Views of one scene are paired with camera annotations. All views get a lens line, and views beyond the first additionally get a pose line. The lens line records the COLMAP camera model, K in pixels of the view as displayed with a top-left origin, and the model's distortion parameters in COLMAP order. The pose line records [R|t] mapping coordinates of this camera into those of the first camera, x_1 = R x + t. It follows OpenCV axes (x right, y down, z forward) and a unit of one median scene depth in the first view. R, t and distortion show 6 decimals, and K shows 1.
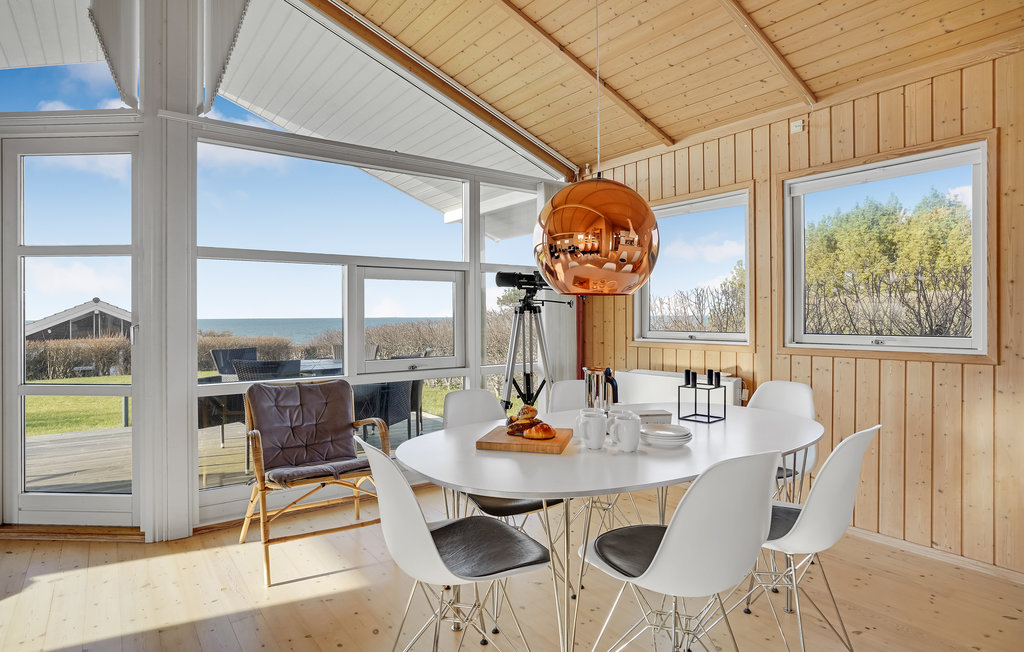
lens RADIAL K [[559.8, 0, 521.8], [0, 559.8, 308.4], [0, 0, 1]] dist [-0.023528, 0.007105]
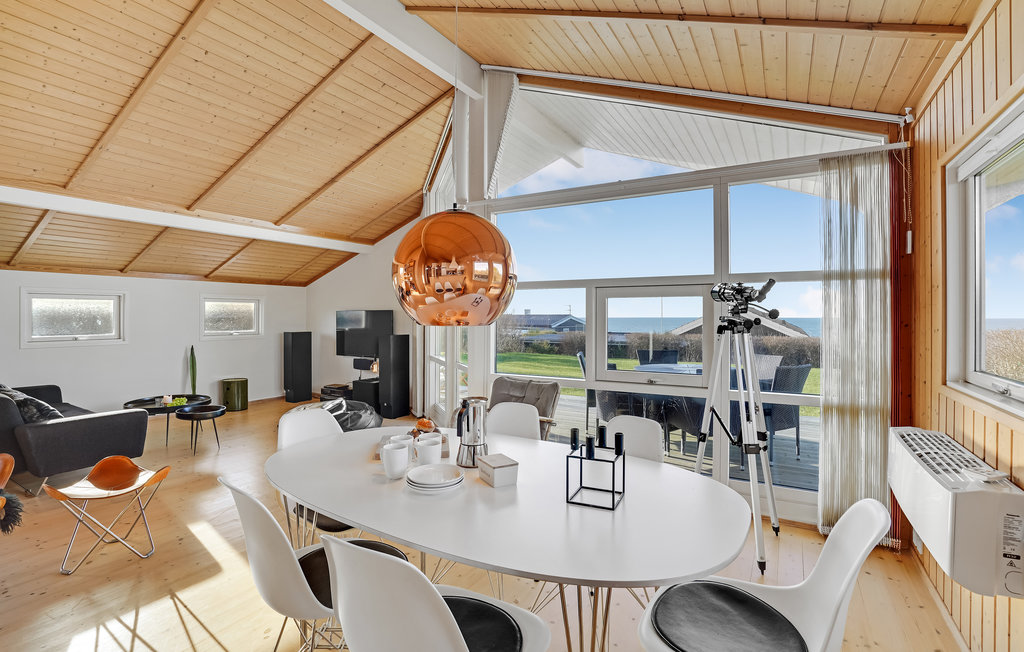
lens RADIAL K [[492.1, 0, 504.6], [0, 492.1, 315.8], [0, 0, 1]] dist [-0.001755, 0.004166]
pose [[0.369217, 0.006312, -0.929322, 0.621783], [0.004490, 0.999953, 0.008576, -0.027998], [0.929332, -0.007339, 0.369172, 0.449531]]
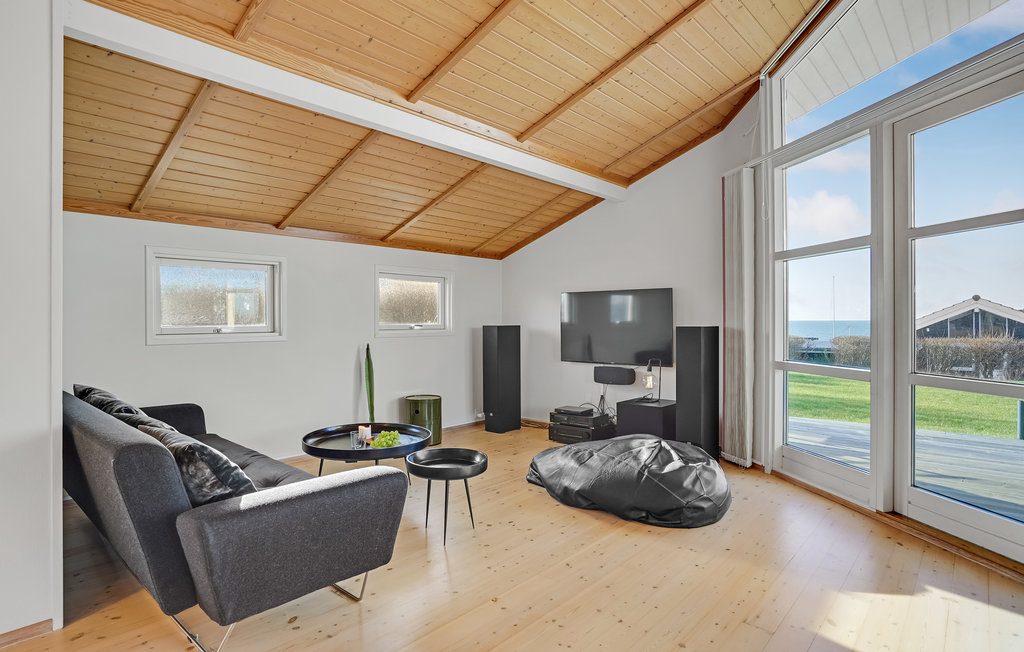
lens RADIAL K [[559.8, 0, 517.6], [0, 559.8, 326.5], [0, 0, 1]] dist [-0.023528, 0.007105]
pose [[0.229040, 0.016843, -0.973271, -0.103103], [0.007551, 0.999789, 0.019079, 0.027304], [0.973388, -0.011719, 0.228864, 0.091331]]
